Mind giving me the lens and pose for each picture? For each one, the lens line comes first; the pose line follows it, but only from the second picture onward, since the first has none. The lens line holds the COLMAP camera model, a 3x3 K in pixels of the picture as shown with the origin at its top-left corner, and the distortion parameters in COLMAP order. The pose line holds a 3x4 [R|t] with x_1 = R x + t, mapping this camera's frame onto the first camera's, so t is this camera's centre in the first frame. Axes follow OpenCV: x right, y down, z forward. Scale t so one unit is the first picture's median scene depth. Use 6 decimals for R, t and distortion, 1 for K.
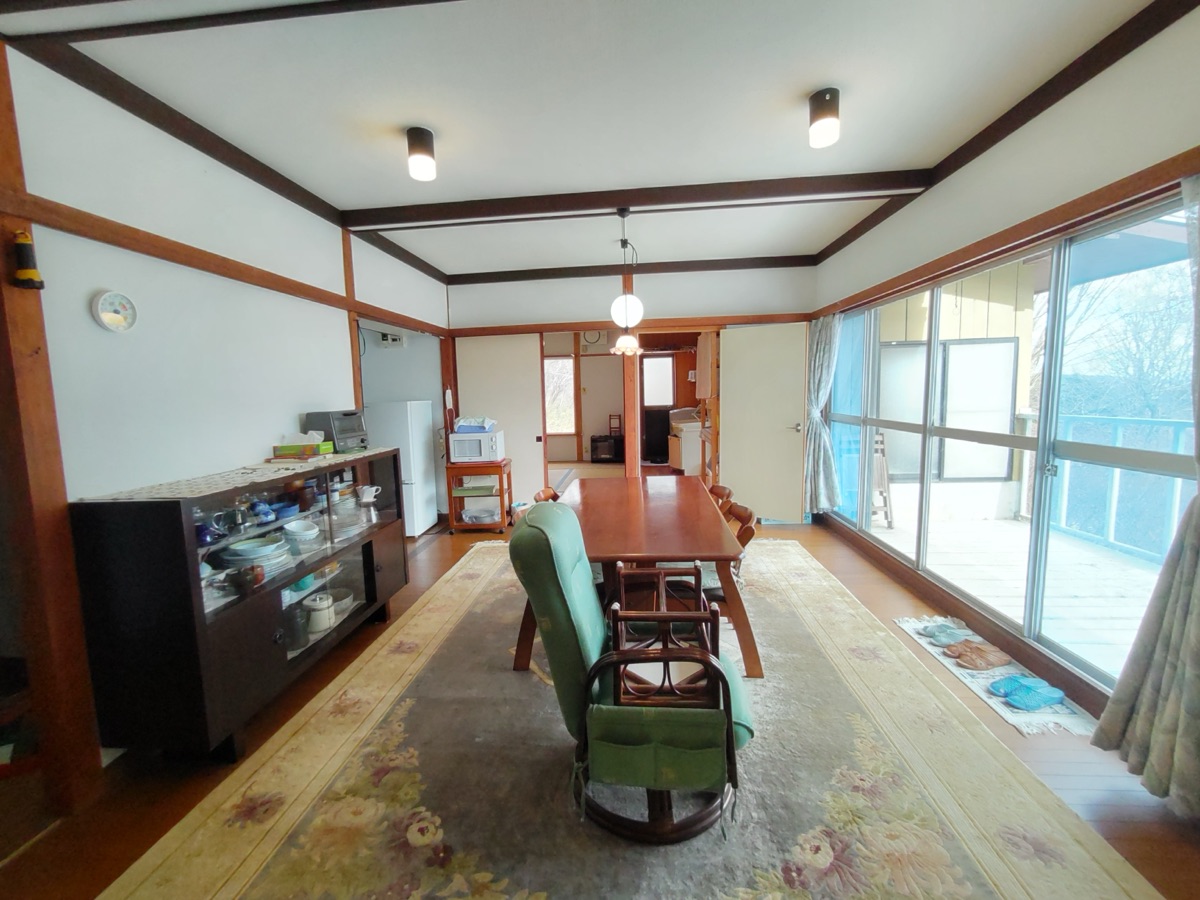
lens RADIAL K [[504.9, 0, 600.0], [0, 504.9, 450.0], [0, 0, 1]] dist [-0.001576, -0.000374]
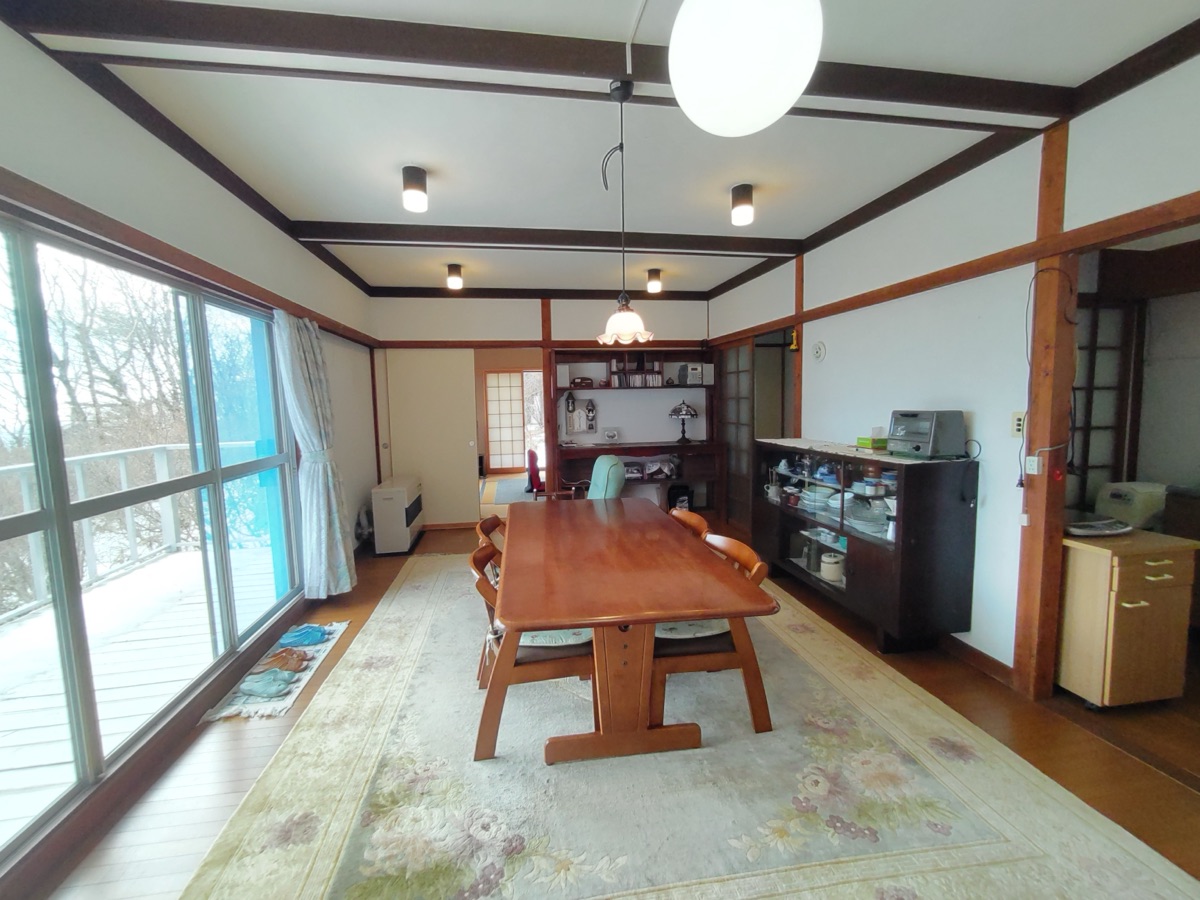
lens RADIAL K [[504.9, 0, 600.0], [0, 504.9, 450.0], [0, 0, 1]] dist [-0.001576, -0.000374]
pose [[-0.967999, 0.078037, -0.238512, 0.180660], [0.025916, 0.976426, 0.214291, -0.157783], [0.249612, 0.201252, -0.947202, 1.256038]]
